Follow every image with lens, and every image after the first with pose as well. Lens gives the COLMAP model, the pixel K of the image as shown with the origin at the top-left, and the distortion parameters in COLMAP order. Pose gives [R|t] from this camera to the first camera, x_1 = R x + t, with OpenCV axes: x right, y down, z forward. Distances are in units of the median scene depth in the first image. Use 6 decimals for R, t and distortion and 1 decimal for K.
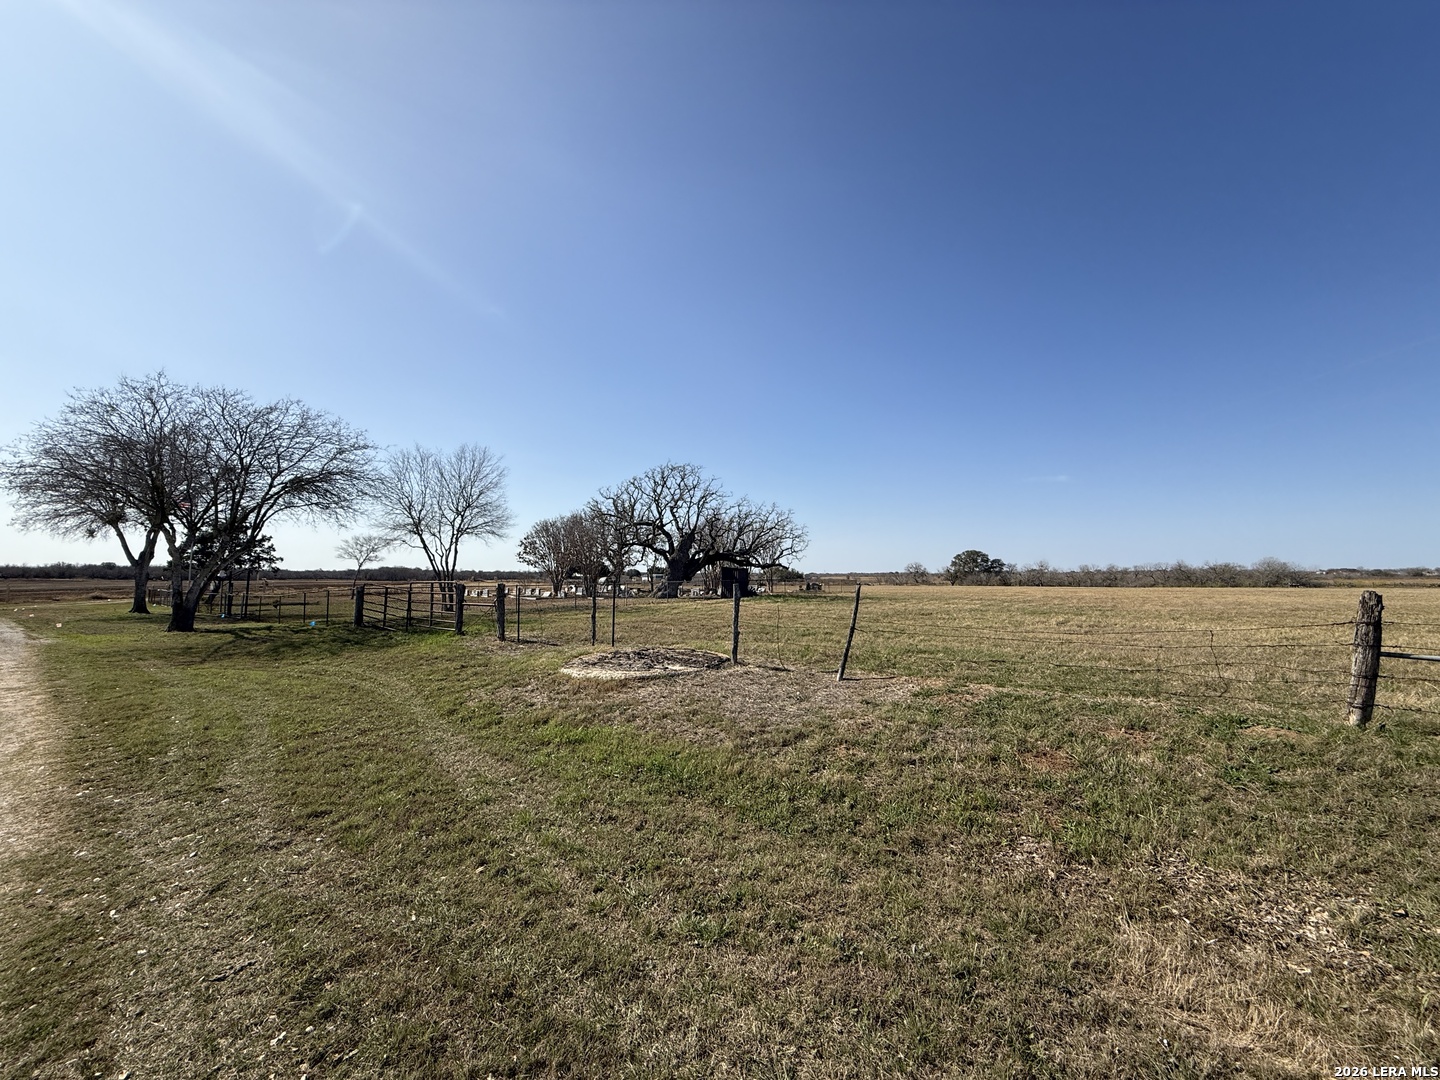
lens RADIAL K [[572.8, 0, 715.8], [0, 572.8, 540.8], [0, 0, 1]] dist [0.001160, 0.000521]
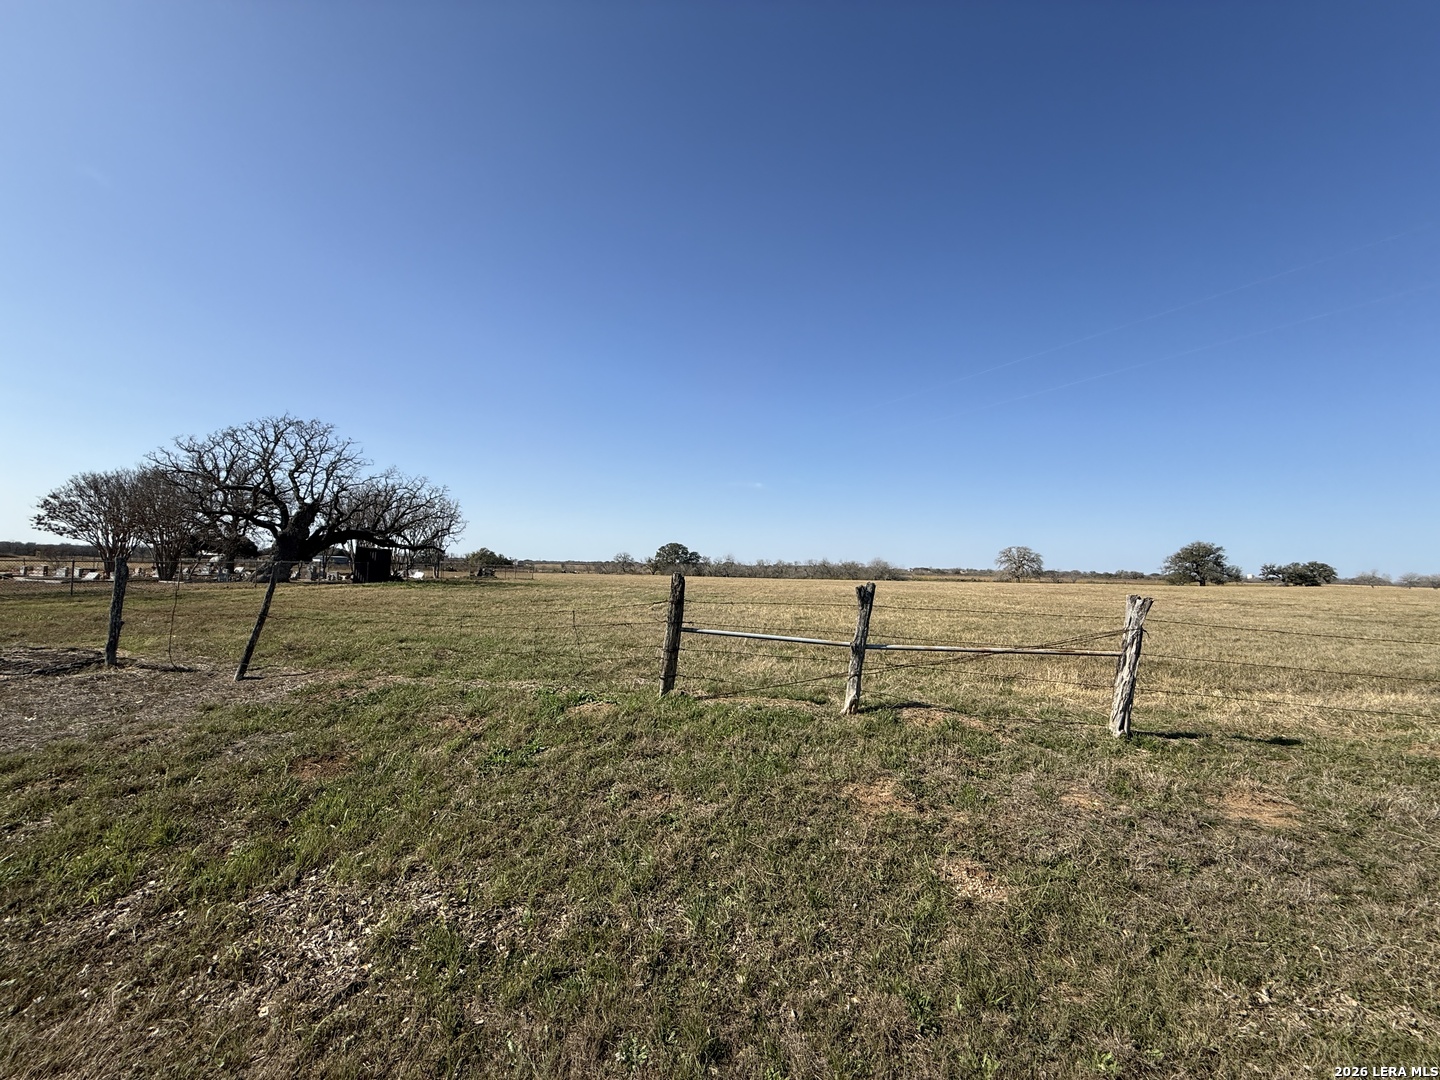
lens RADIAL K [[572.6, 0, 715.7], [0, 572.6, 540.7], [0, 0, 1]] dist [0.000253, 0.000329]
pose [[0.885038, 0.044869, 0.463352, 0.158531], [-0.054217, 0.998506, 0.006868, 0.003240], [-0.462351, -0.031199, 0.886148, -0.002018]]
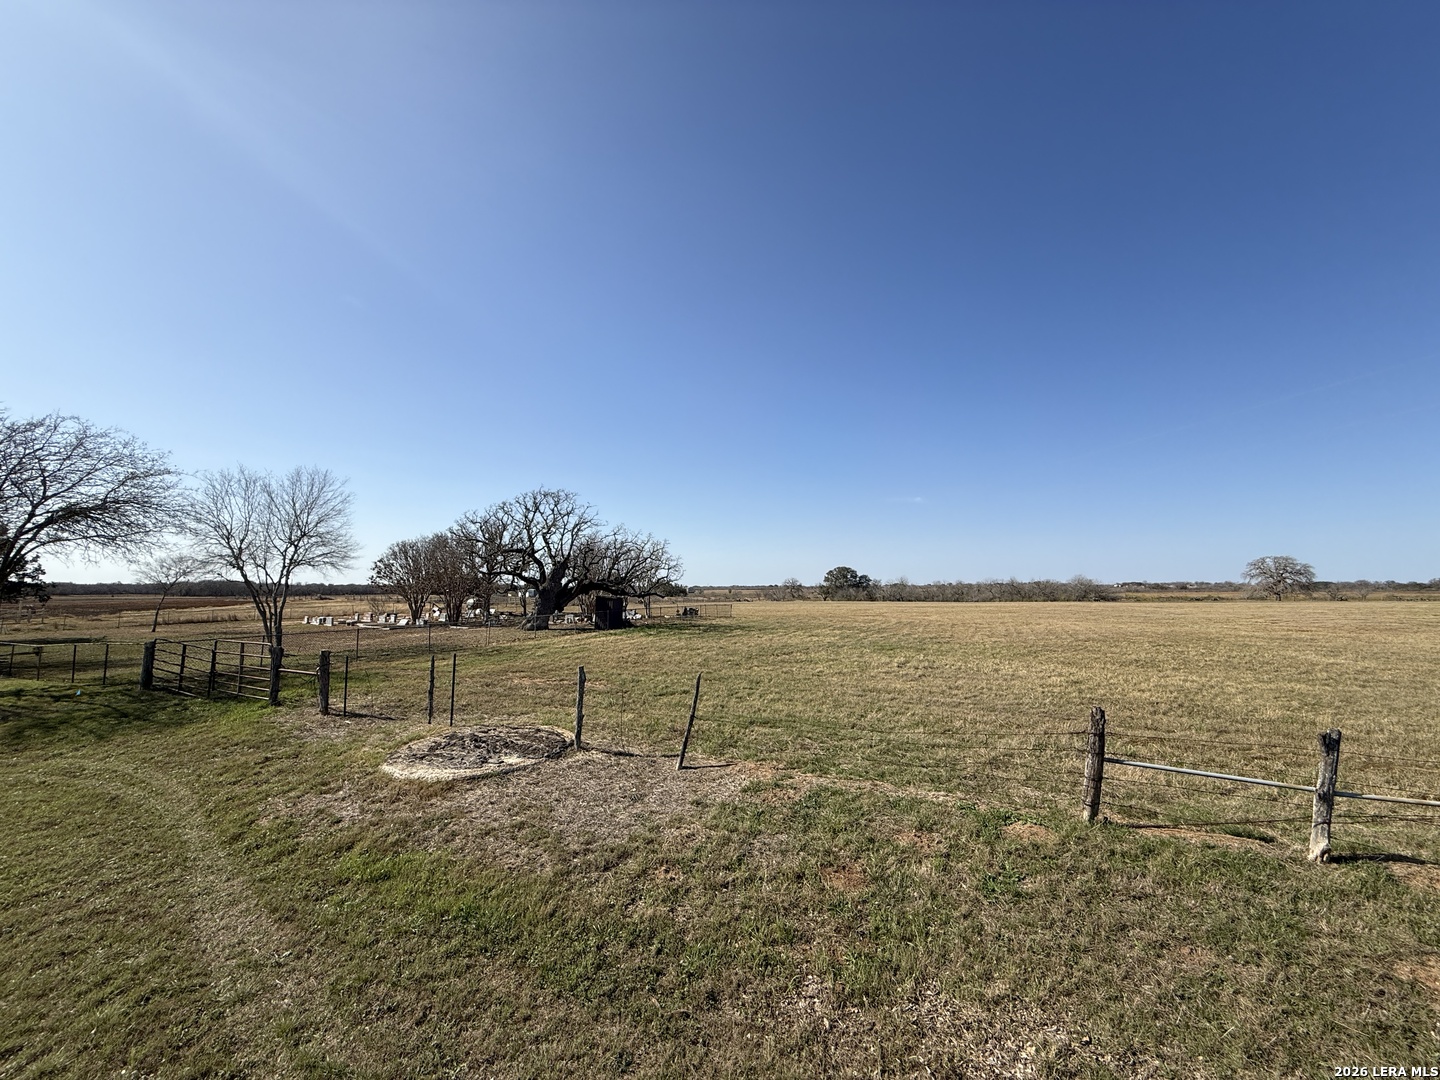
lens RADIAL K [[572.6, 0, 715.7], [0, 572.6, 540.7], [0, 0, 1]] dist [0.000253, 0.000329]
pose [[0.979902, 0.015926, 0.198844, 0.026949], [-0.011422, 0.999652, -0.023779, -0.050607], [-0.199153, 0.021030, 0.979743, -0.004521]]
